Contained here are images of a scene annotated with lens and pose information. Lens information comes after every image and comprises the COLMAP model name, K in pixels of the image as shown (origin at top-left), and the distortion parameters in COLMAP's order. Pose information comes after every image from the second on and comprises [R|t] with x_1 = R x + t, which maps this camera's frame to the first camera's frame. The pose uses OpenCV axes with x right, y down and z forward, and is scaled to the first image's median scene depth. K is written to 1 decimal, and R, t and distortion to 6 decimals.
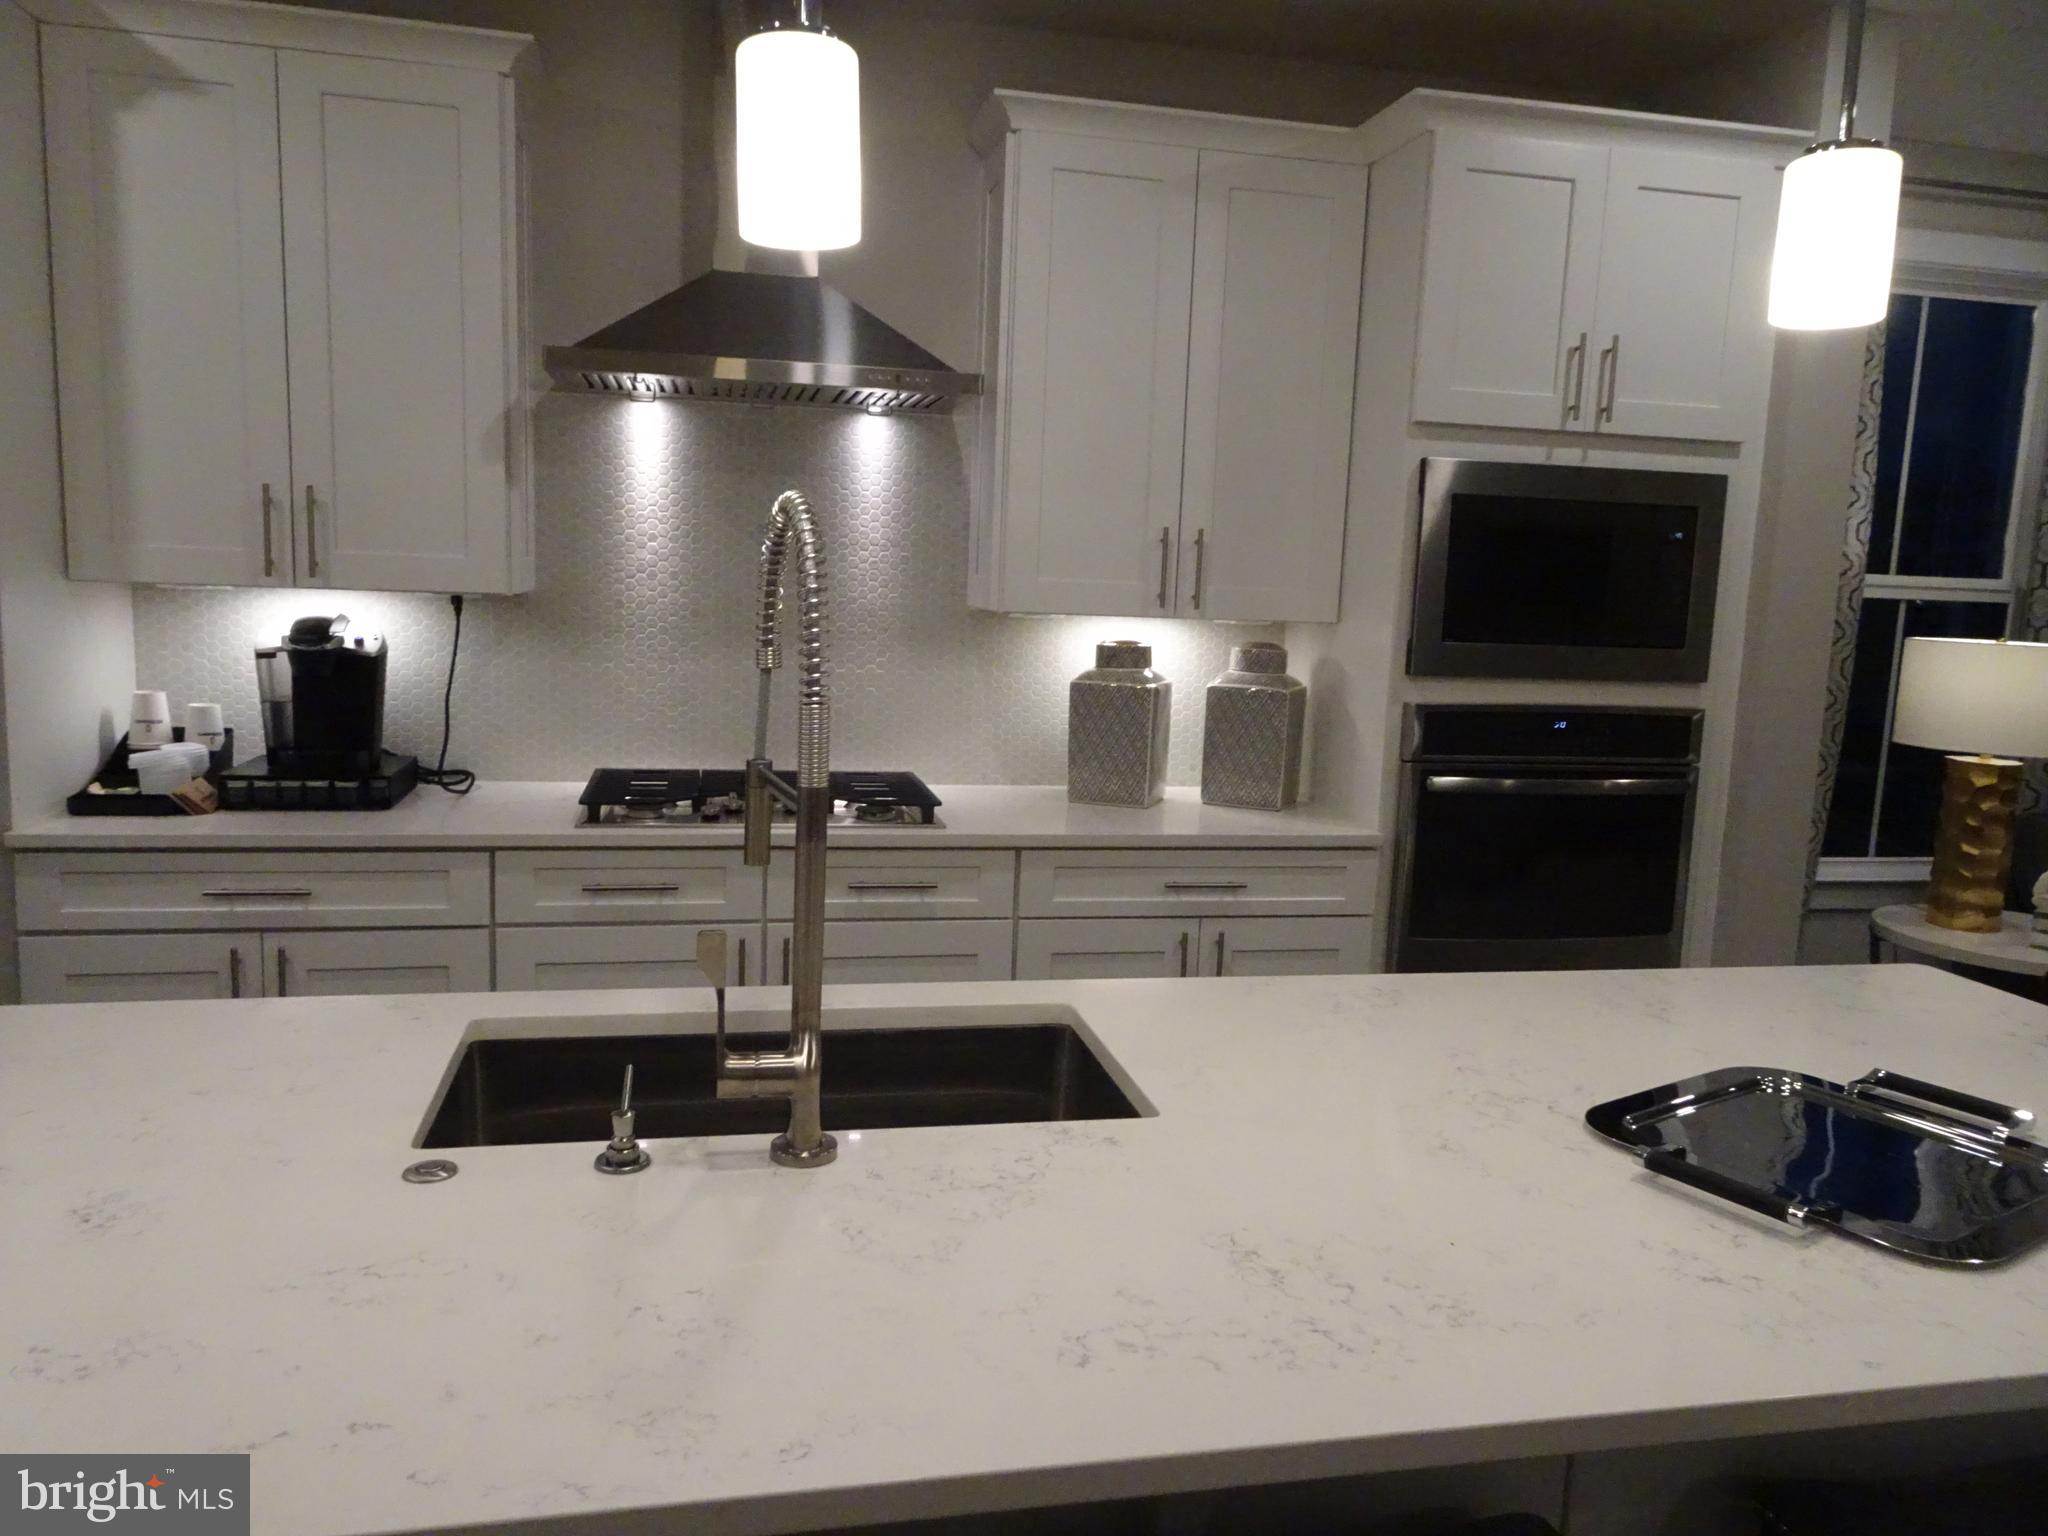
lens RADIAL K [[1462.5, 0, 1018.6], [0, 1462.5, 759.6], [0, 0, 1]] dist [0.006339, -0.004298]
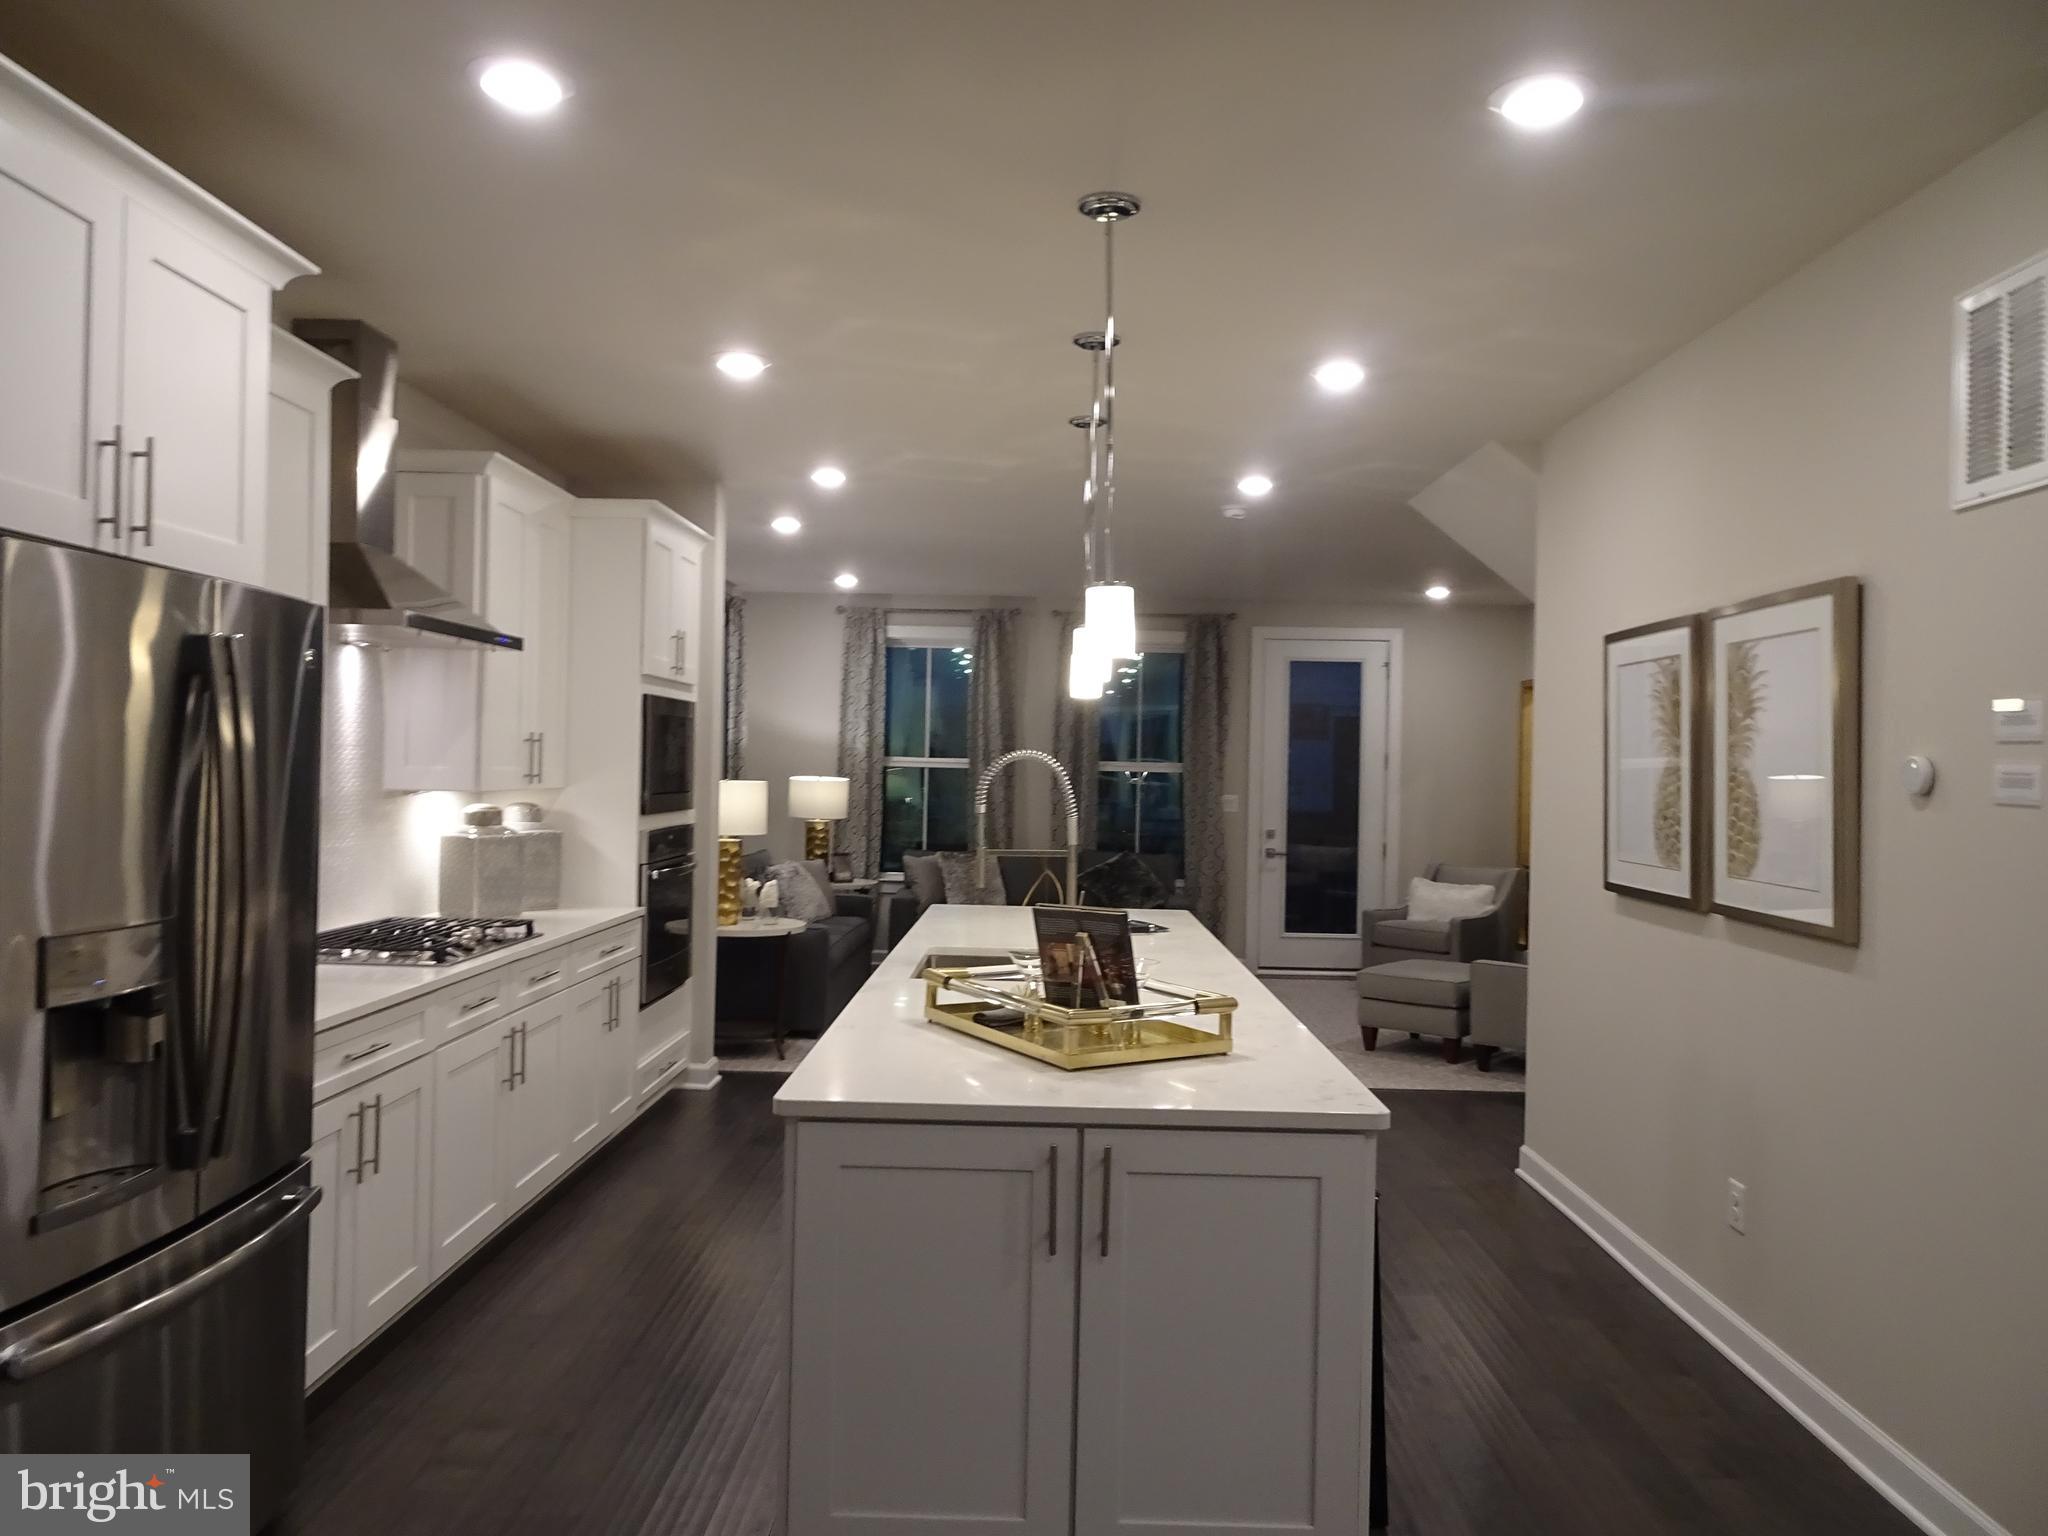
lens RADIAL K [[1462.5, 0, 1024.4], [0, 1462.5, 758.9], [0, 0, 1]] dist [0.006339, -0.004298]
pose [[0.223539, -0.029350, 0.974253, -1.315162], [0.115021, 0.993357, 0.003534, -0.076409], [-0.967884, 0.111270, 0.225430, 0.149145]]
